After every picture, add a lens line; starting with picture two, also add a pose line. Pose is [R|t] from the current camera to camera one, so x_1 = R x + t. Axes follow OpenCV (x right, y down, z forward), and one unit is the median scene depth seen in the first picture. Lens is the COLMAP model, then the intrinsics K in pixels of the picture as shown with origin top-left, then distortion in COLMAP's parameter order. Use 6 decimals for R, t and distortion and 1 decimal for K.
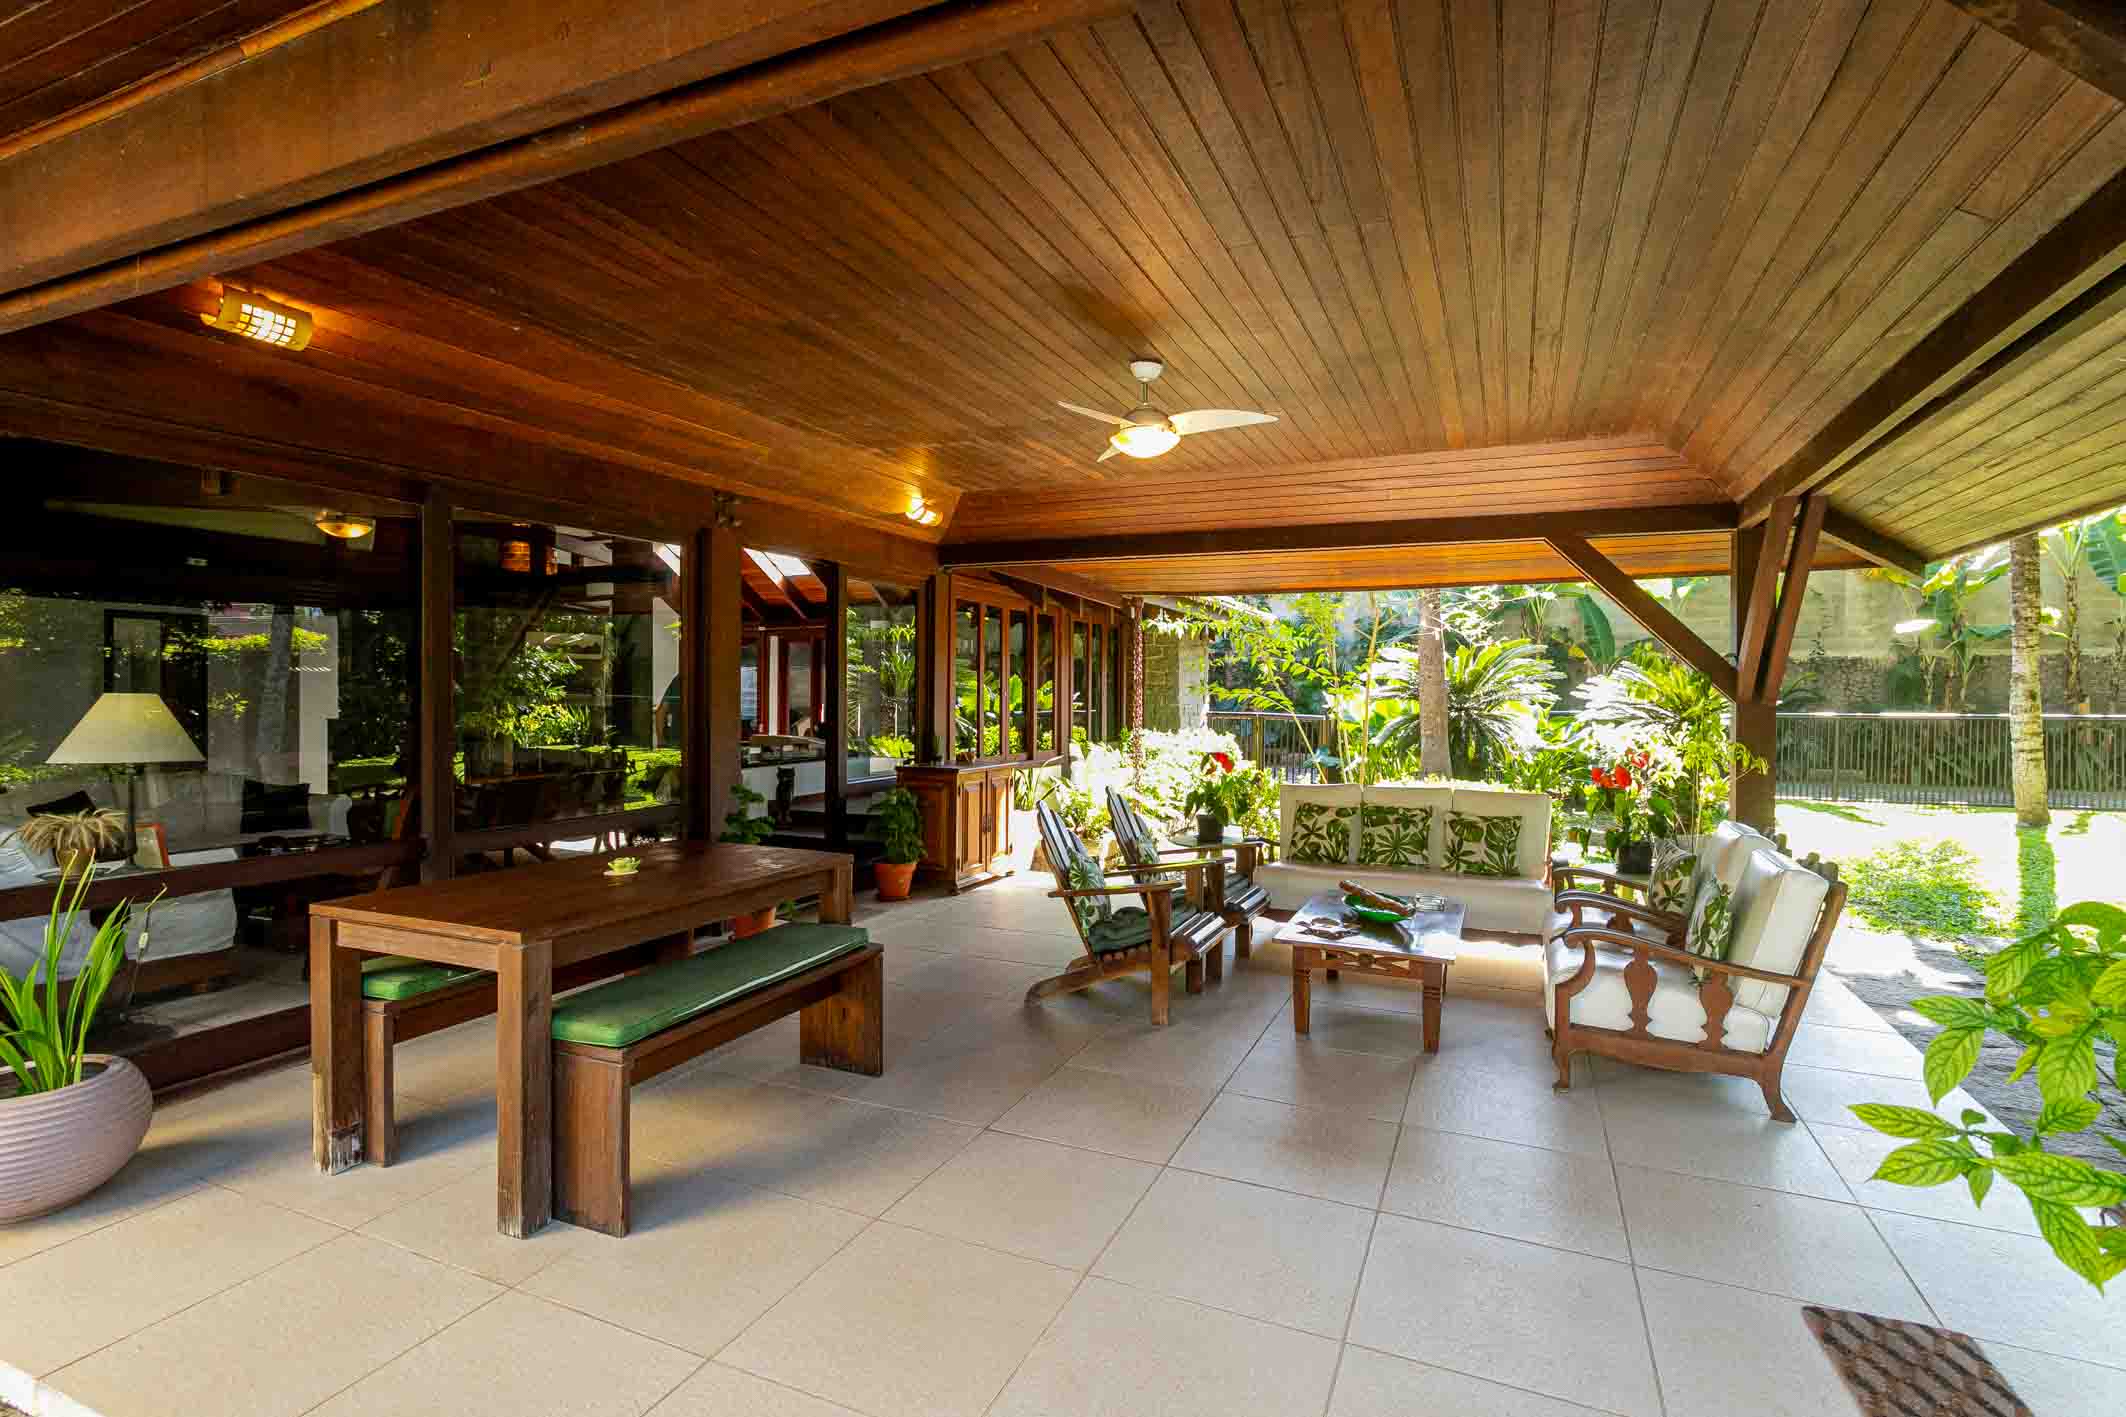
lens RADIAL K [[1016.3, 0, 1052.3], [0, 1016.3, 702.4], [0, 0, 1]] dist [-0.003347, 0.003774]
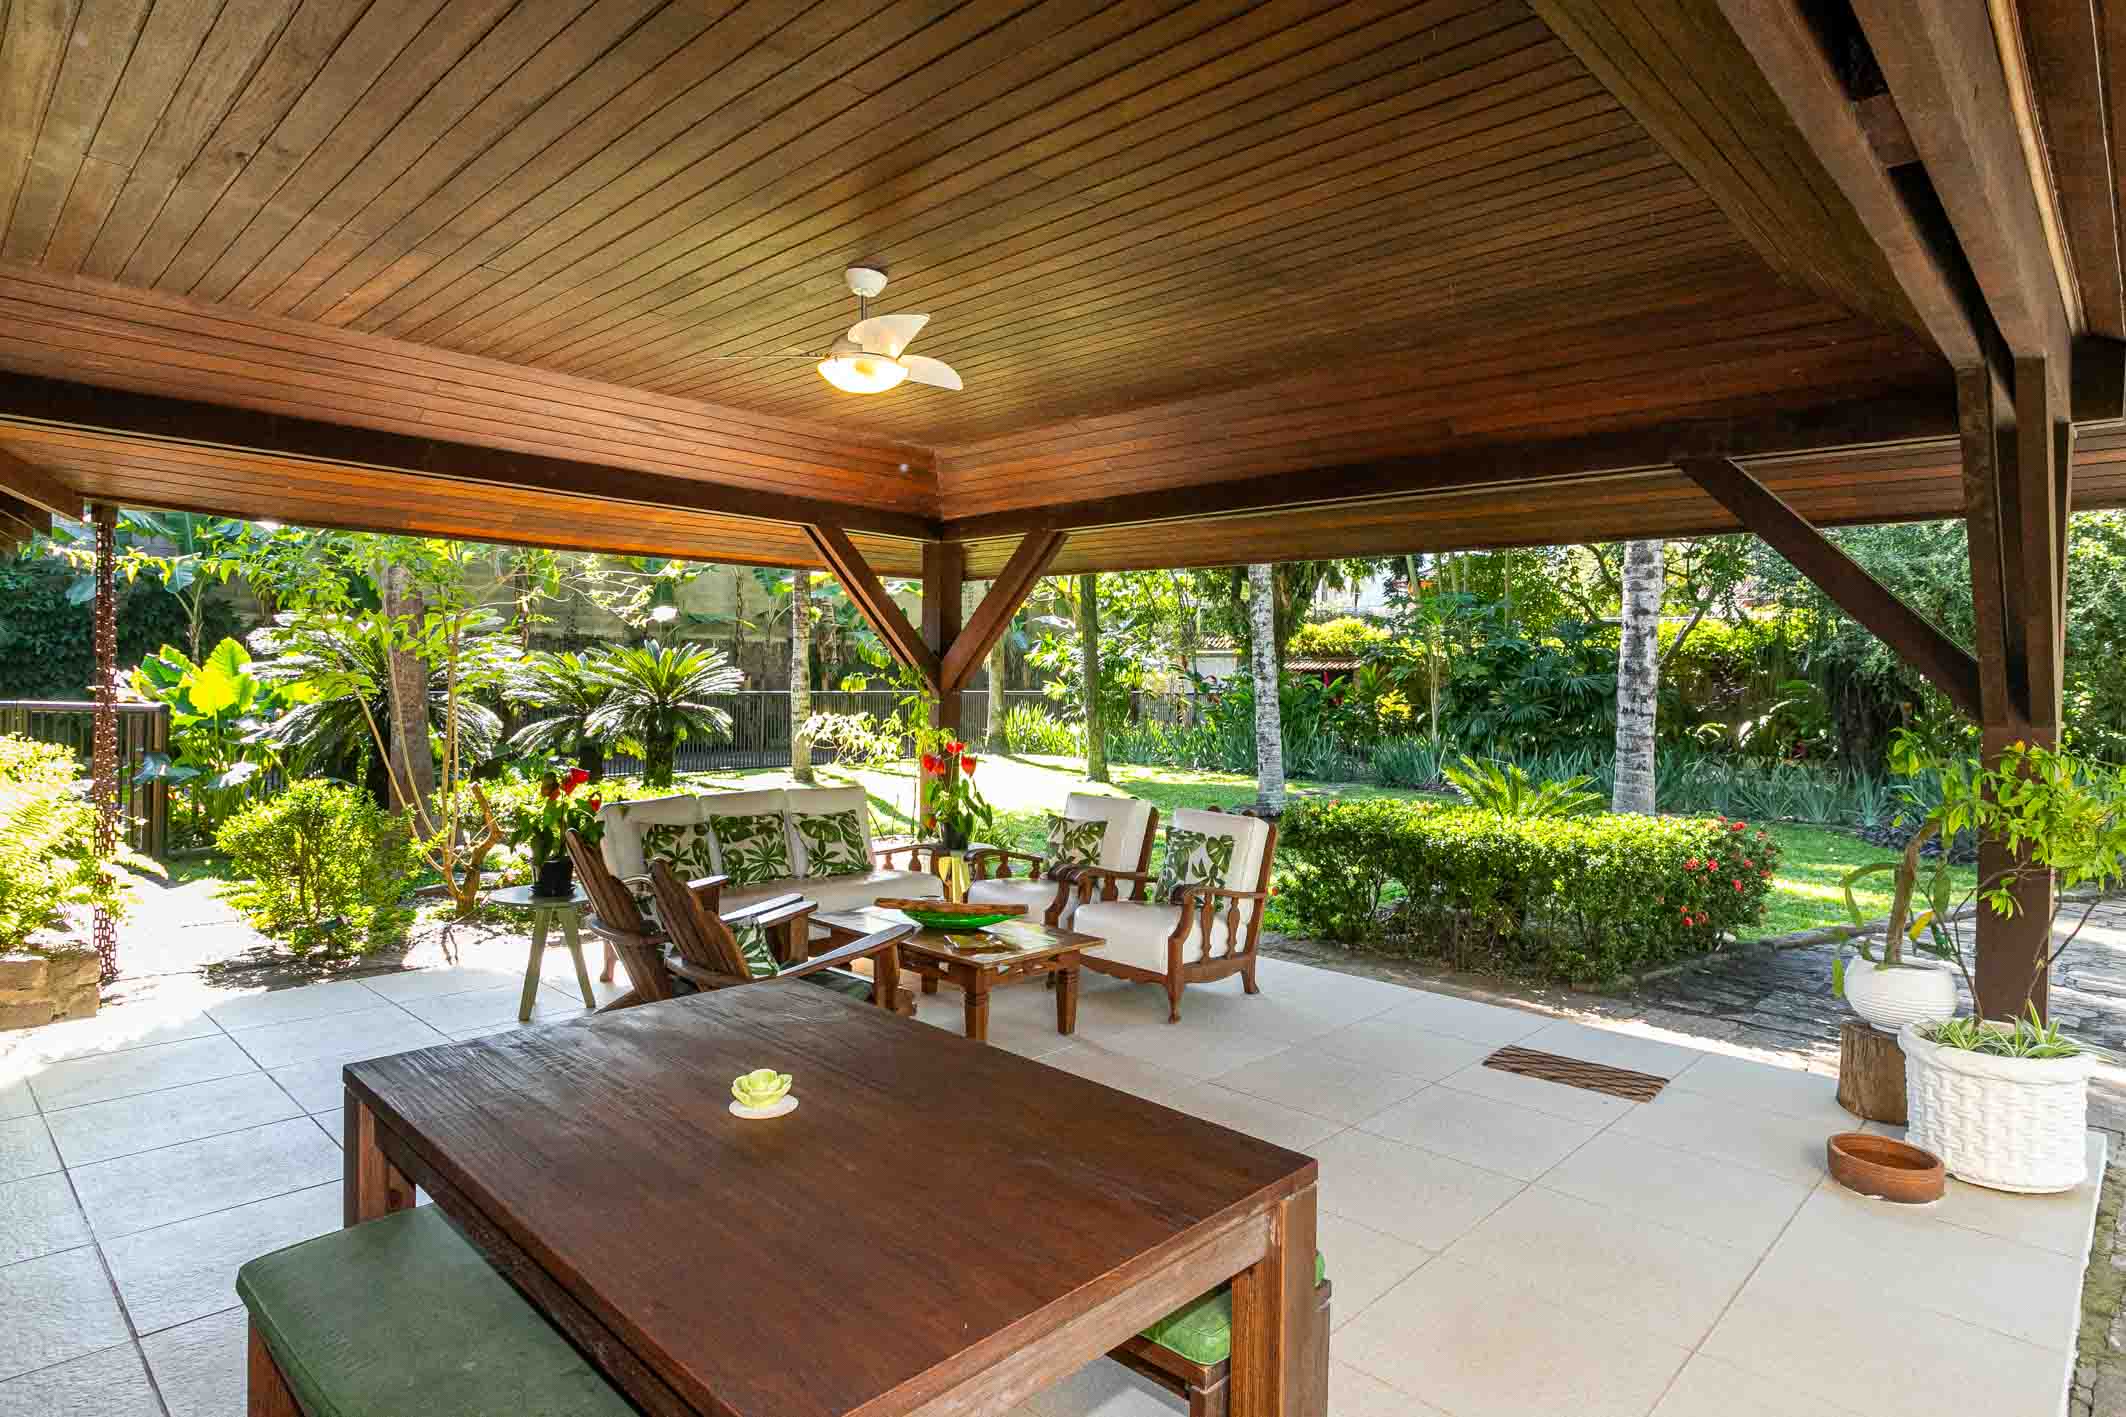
lens RADIAL K [[1212.5, 0, 1063.2], [0, 1212.5, 700.9], [0, 0, 1]] dist [-0.008055, -0.000244]
pose [[0.321904, -0.018749, 0.946587, -0.564039], [-0.005119, 0.999755, 0.021543, -0.019293], [-0.946758, -0.011780, 0.321729, 0.417837]]
